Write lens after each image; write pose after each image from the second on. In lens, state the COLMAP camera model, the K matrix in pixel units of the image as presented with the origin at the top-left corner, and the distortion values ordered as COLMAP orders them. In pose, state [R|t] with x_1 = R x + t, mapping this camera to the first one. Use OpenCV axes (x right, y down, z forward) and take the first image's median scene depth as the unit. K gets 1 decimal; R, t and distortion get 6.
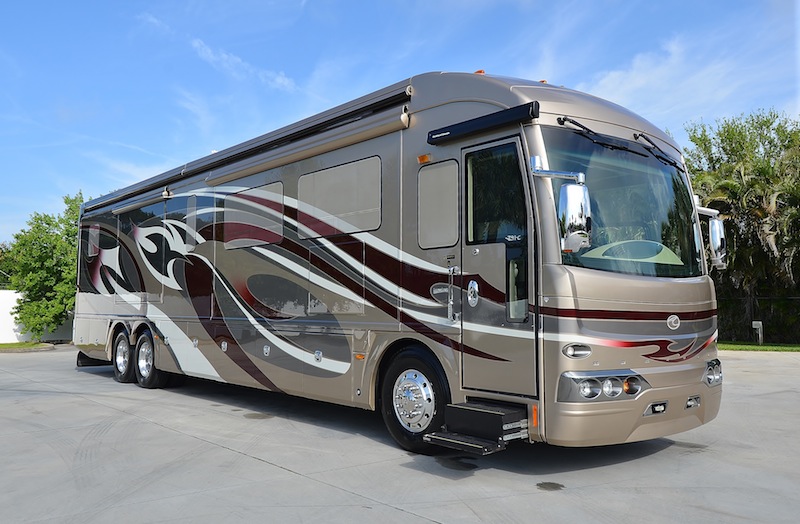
lens RADIAL K [[662.9, 0, 413.3], [0, 662.9, 262.3], [0, 0, 1]] dist [0.058598, 0.001124]
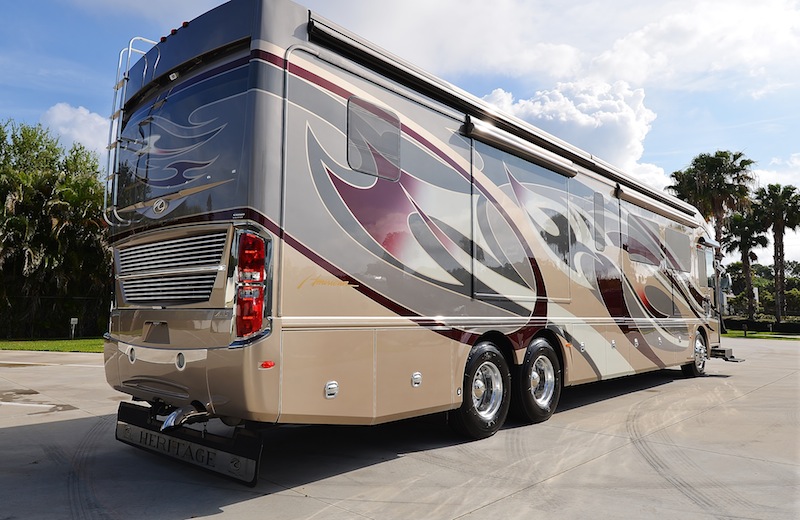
lens RADIAL K [[573.8, 0, 400.0], [0, 573.8, 260.0], [0, 0, 1]] dist [0.001250, 0.000252]
pose [[-0.119440, 0.087556, 0.988973, -1.422554], [-0.078310, 0.992170, -0.097297, 0.128076], [-0.989748, -0.089067, -0.111648, 1.754905]]
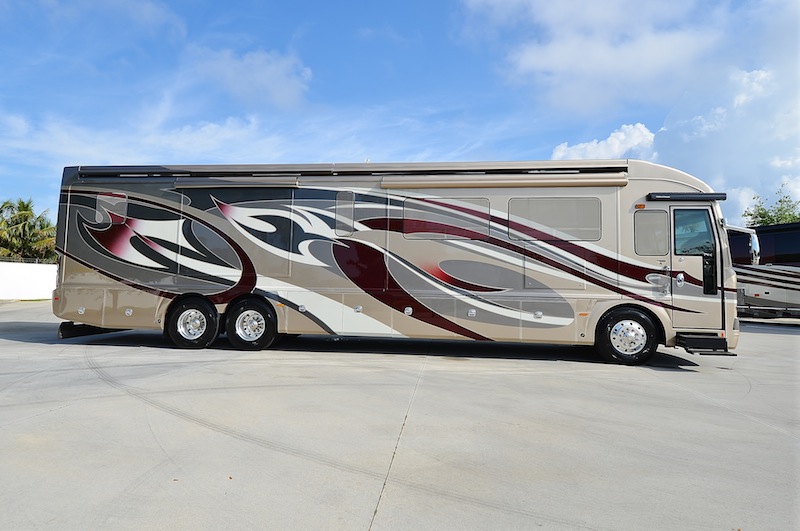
lens RADIAL K [[419.1, 0, 400.0], [0, 419.1, 265.5], [0, 0, 1]] dist [0.012205, -0.001322]
pose [[0.741120, 0.043000, 0.669994, -0.989449], [-0.063319, 0.997975, 0.005992, 0.034556], [-0.668380, -0.046864, 0.742342, 0.445428]]
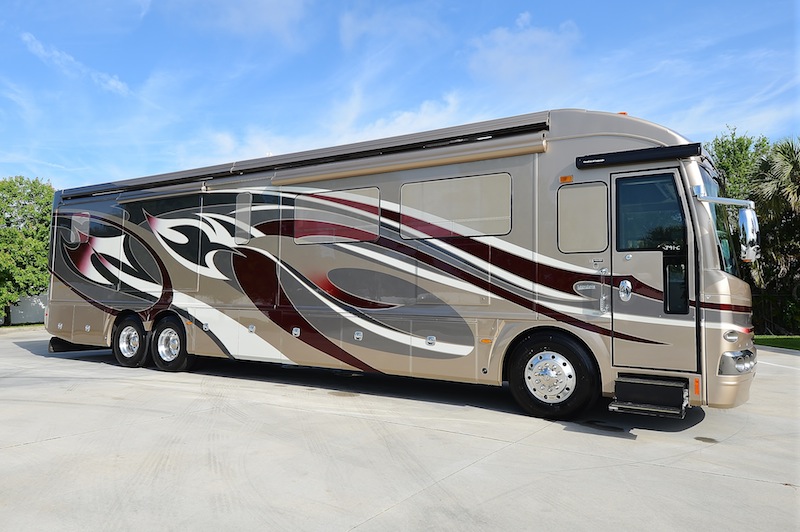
lens RADIAL K [[556.8, 0, 400.0], [0, 556.8, 266.0], [0, 0, 1]] dist [0.037932, -0.004576]
pose [[0.957032, 0.033264, 0.288067, -0.443994], [-0.035504, 0.999366, 0.002553, 0.009457], [-0.287799, -0.012671, 0.957607, 0.080073]]
